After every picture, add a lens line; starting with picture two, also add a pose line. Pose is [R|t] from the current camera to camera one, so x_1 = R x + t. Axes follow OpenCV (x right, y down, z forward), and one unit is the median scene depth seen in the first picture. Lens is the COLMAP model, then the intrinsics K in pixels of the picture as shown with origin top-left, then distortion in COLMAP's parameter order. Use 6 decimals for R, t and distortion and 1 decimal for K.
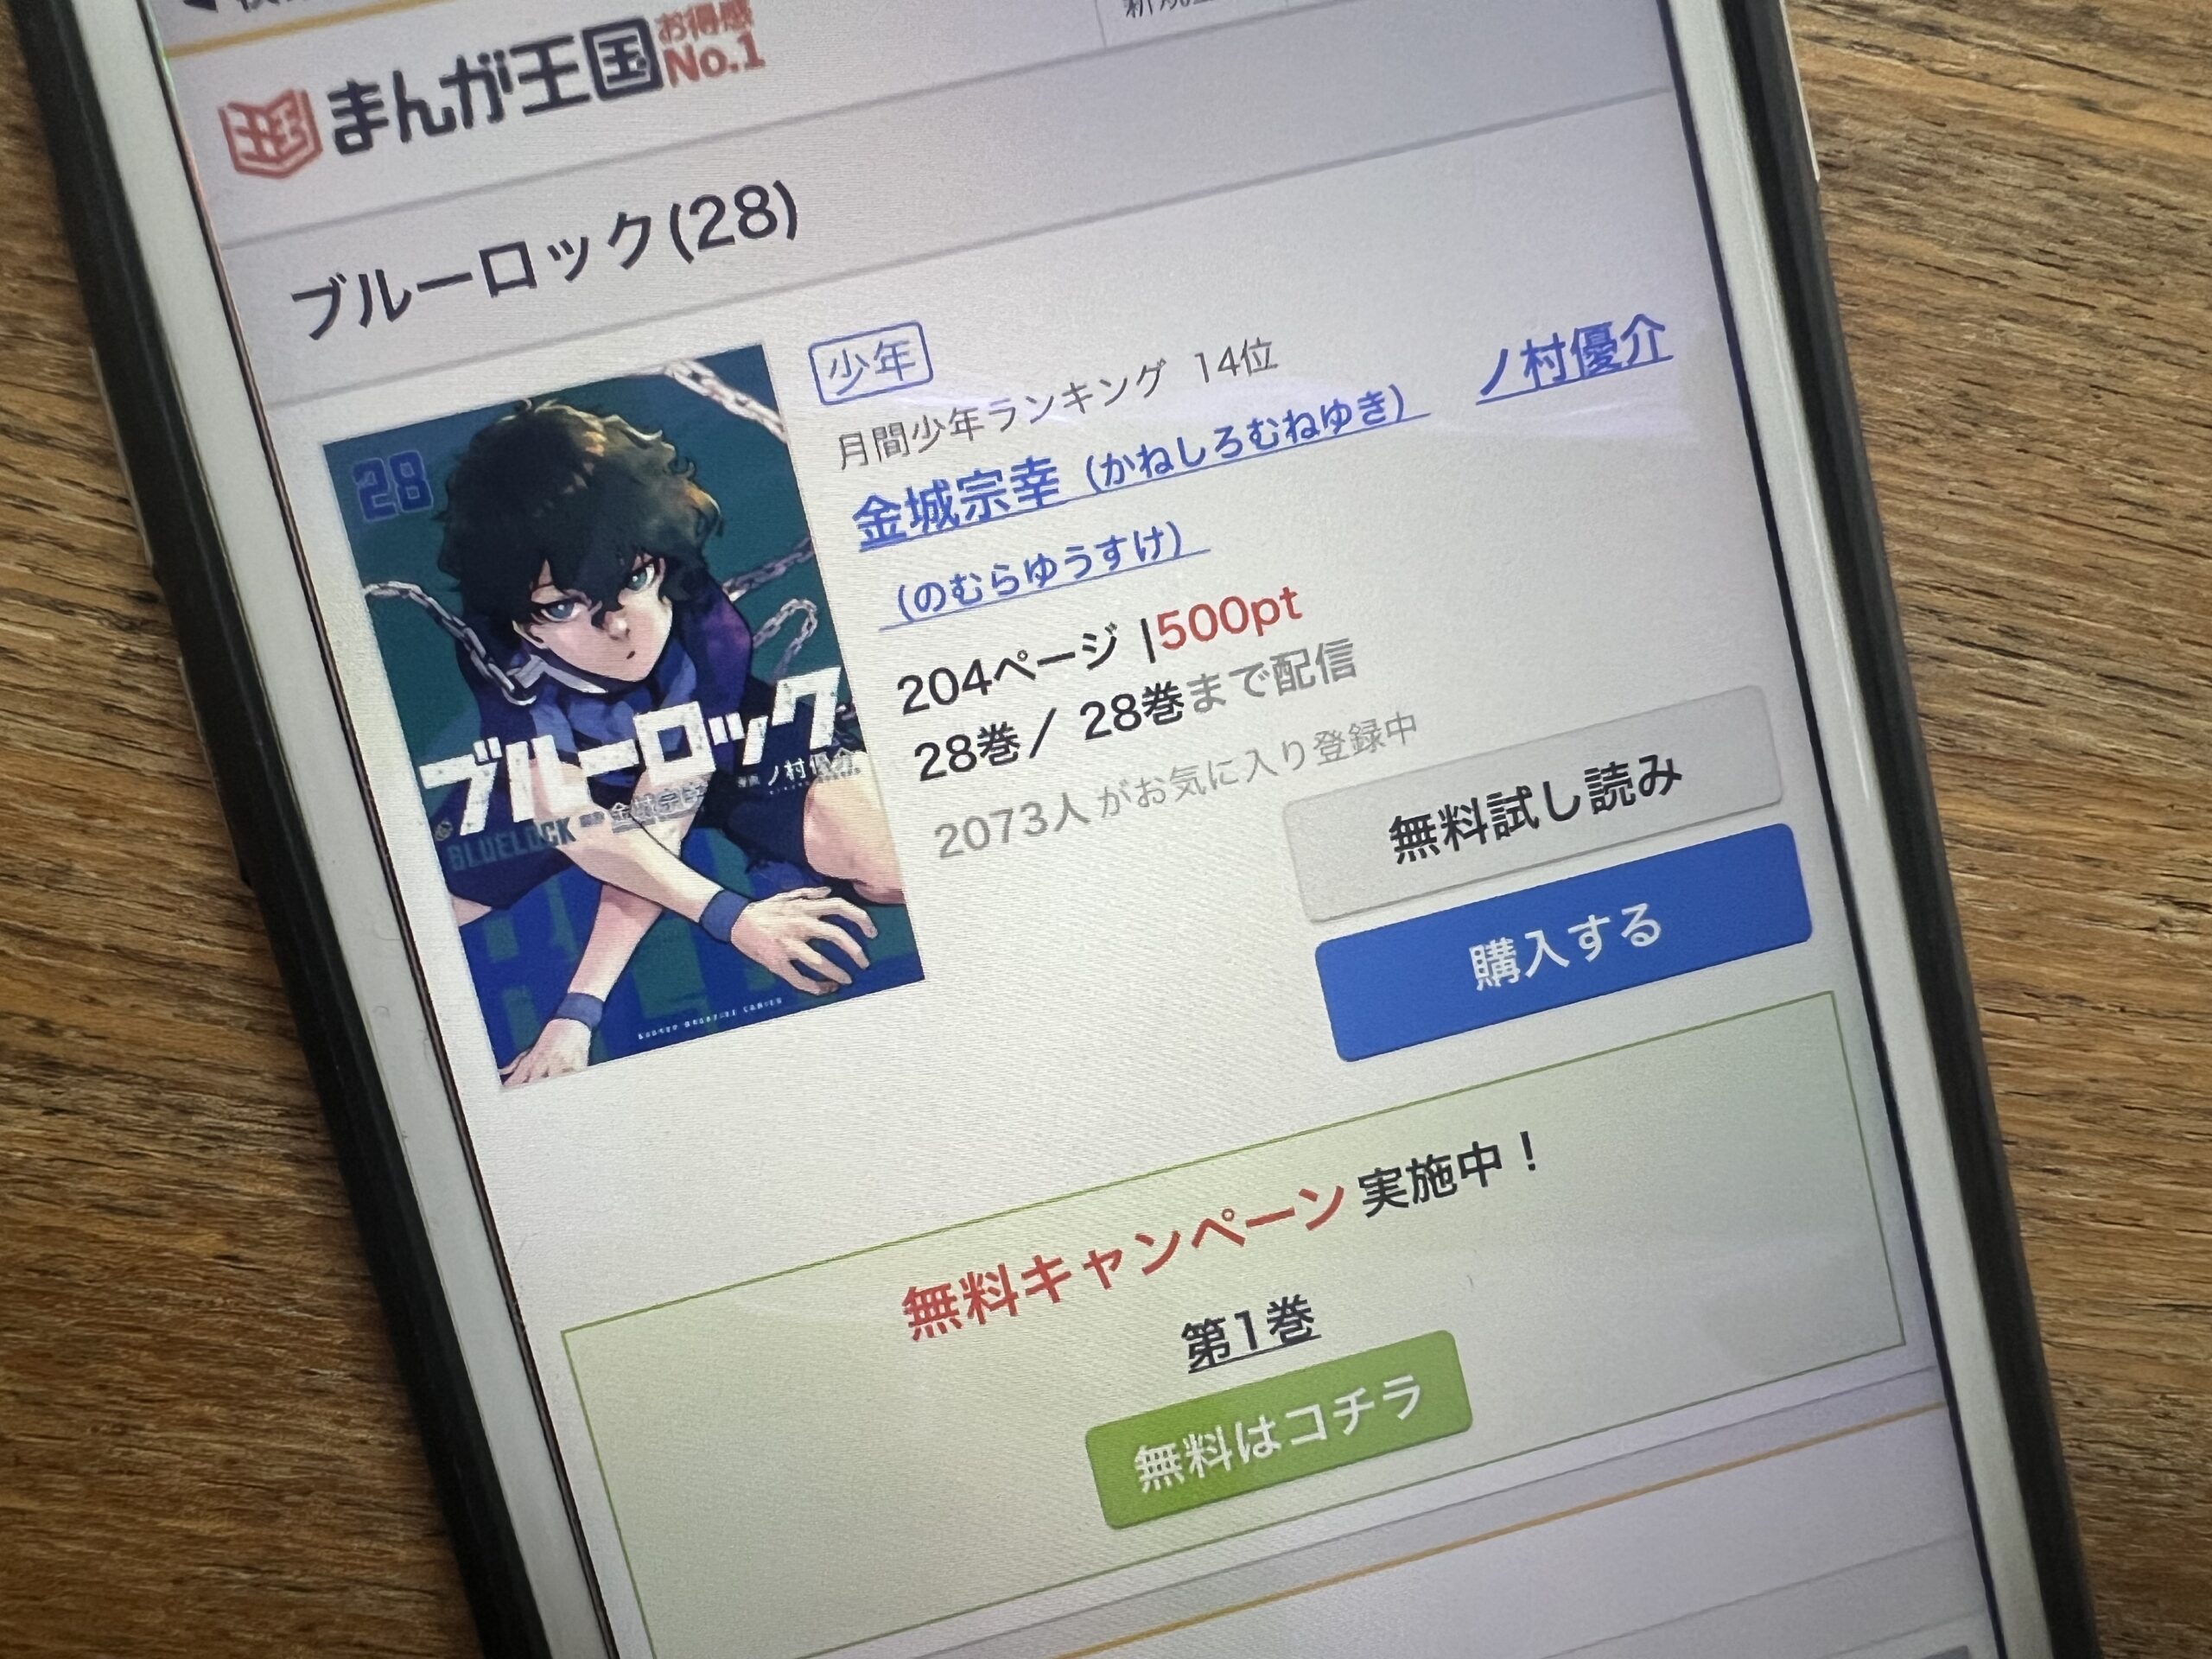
lens RADIAL K [[1704.5, 0, 1057.8], [0, 1704.5, 912.7], [0, 0, 1]] dist [-0.006013, -0.002854]
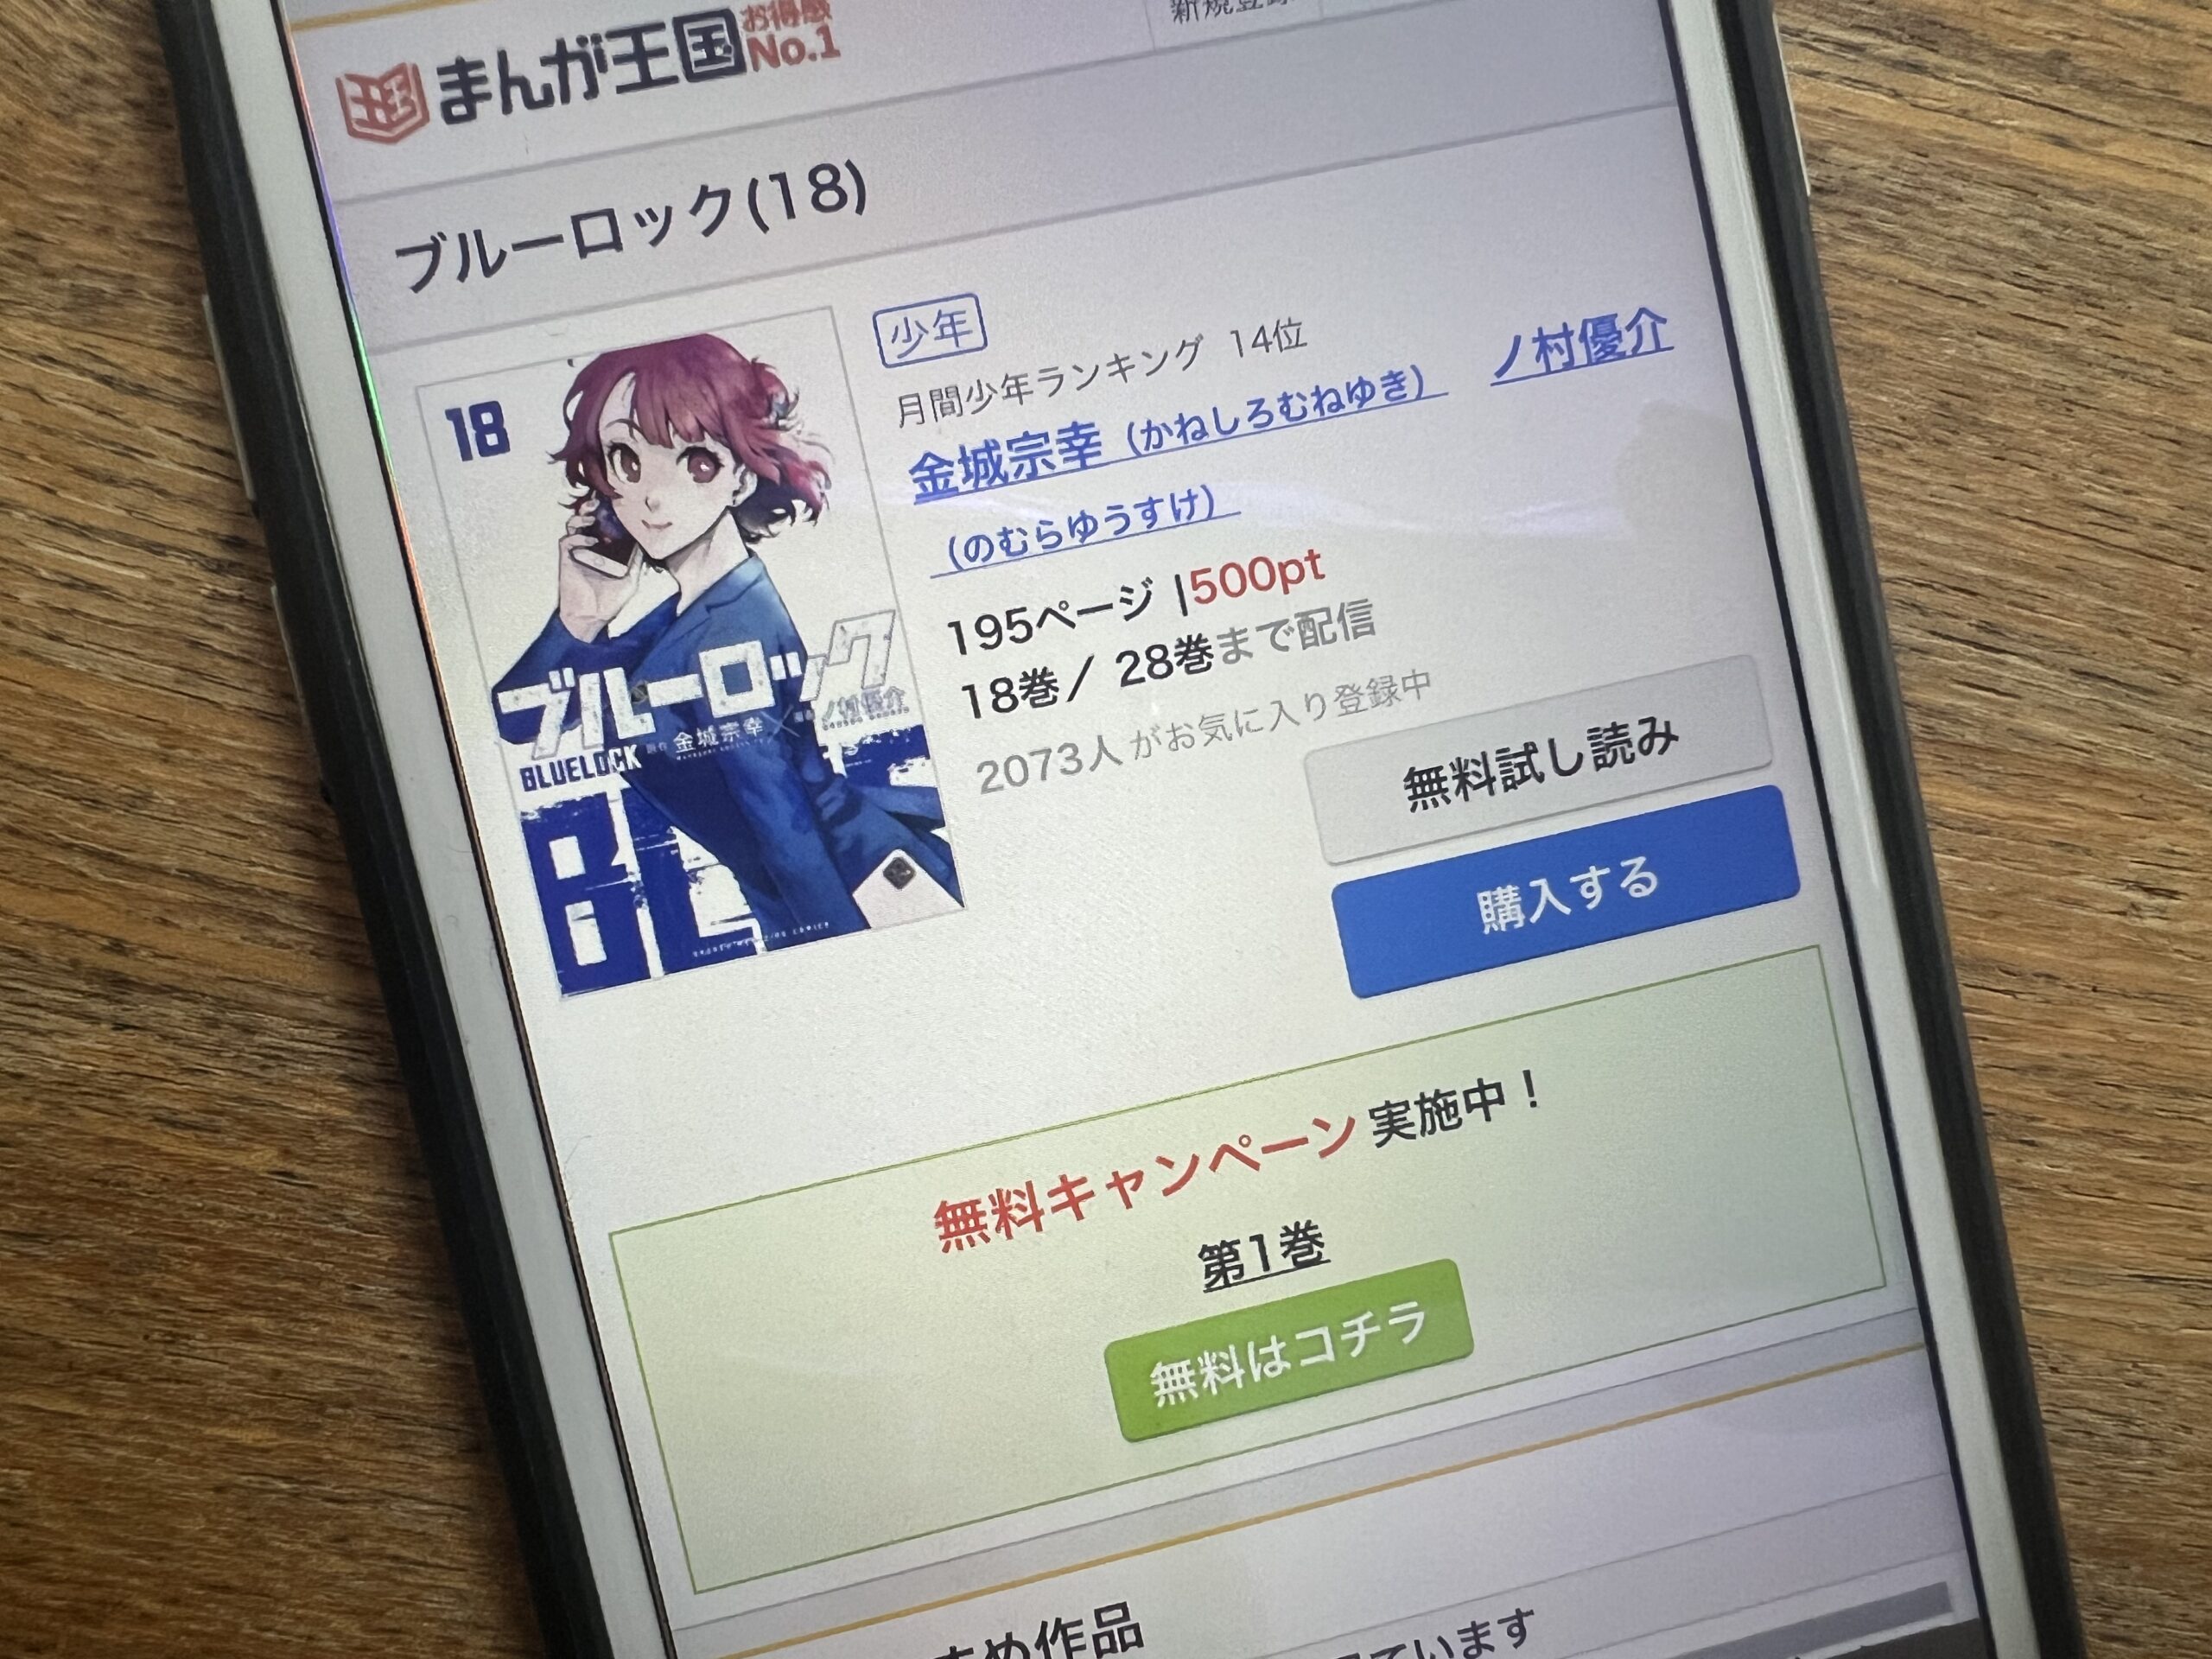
lens RADIAL K [[1701.1, 0, 1057.0], [0, 1701.1, 913.0], [0, 0, 1]] dist [-0.002156, -0.007013]
pose [[0.999701, 0.023925, 0.005059, -0.024615], [-0.023685, 0.998791, -0.043082, 0.084159], [-0.006083, 0.042949, 0.999059, -0.054503]]
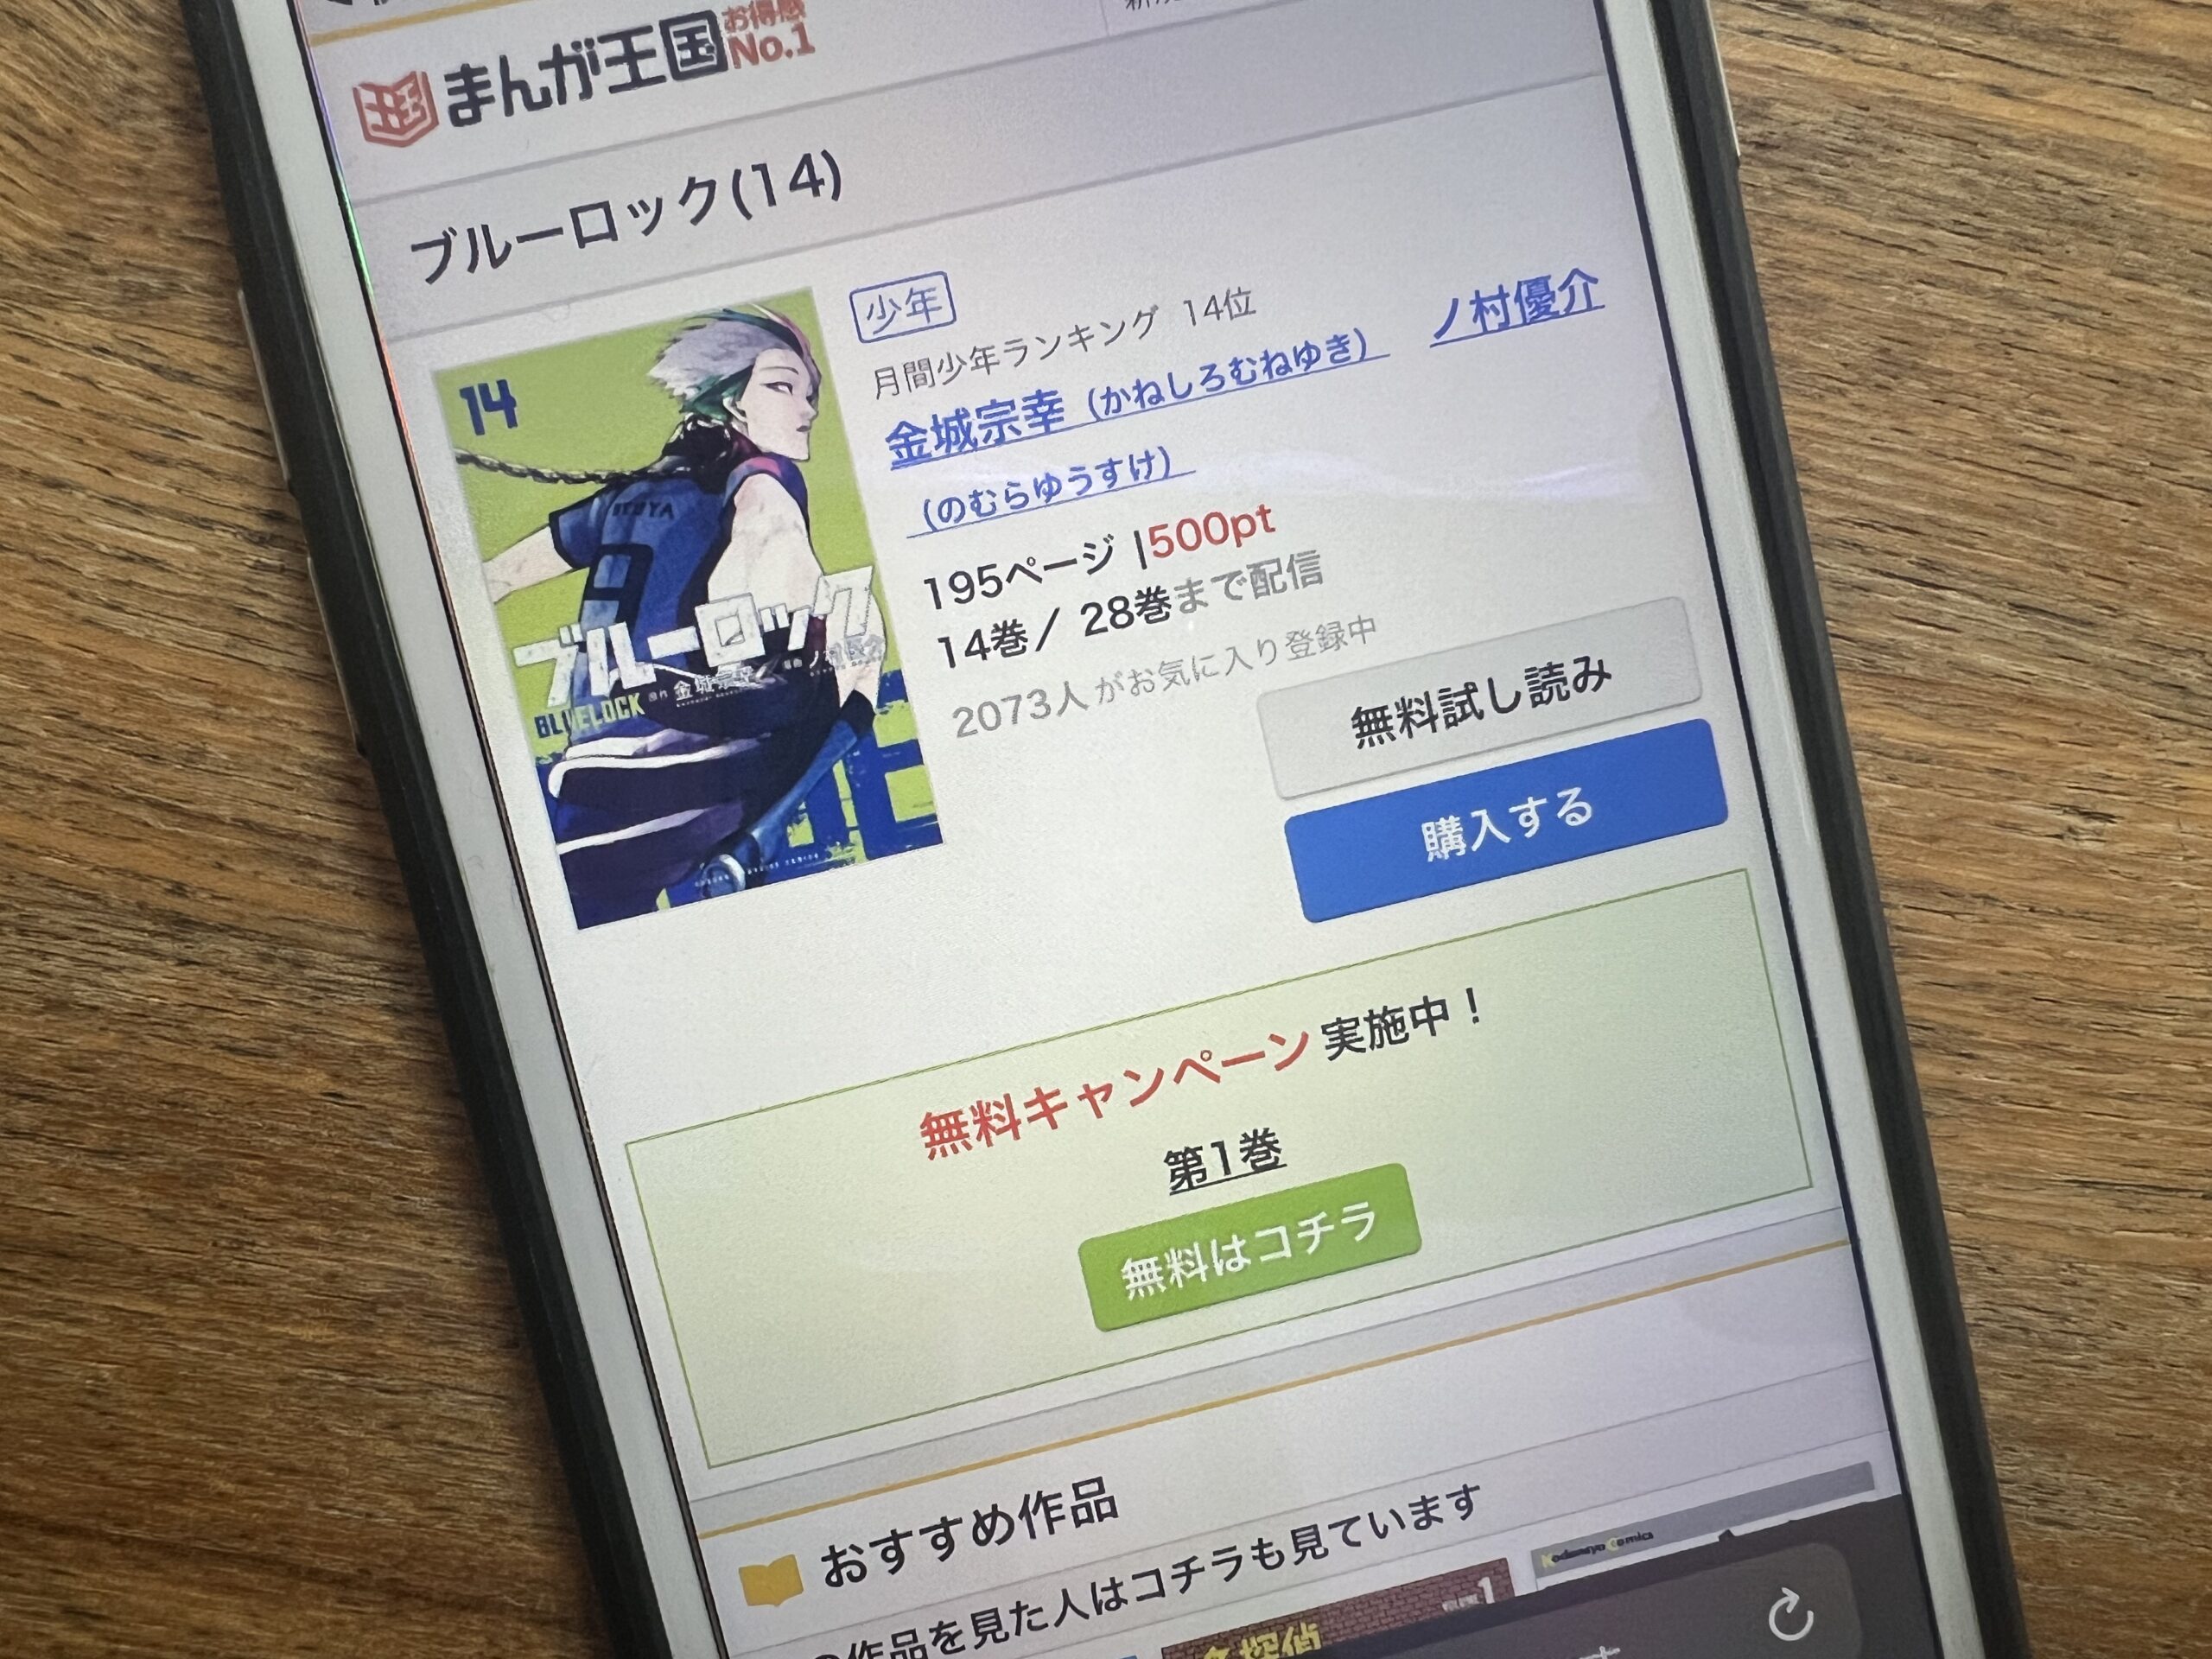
lens RADIAL K [[1701.1, 0, 1057.0], [0, 1701.1, 913.0], [0, 0, 1]] dist [-0.002156, -0.007013]
pose [[0.999545, 0.012196, -0.027581, 0.030264], [-0.012516, 0.999856, -0.011484, 0.095691], [0.027437, 0.011824, 0.999554, -0.140565]]
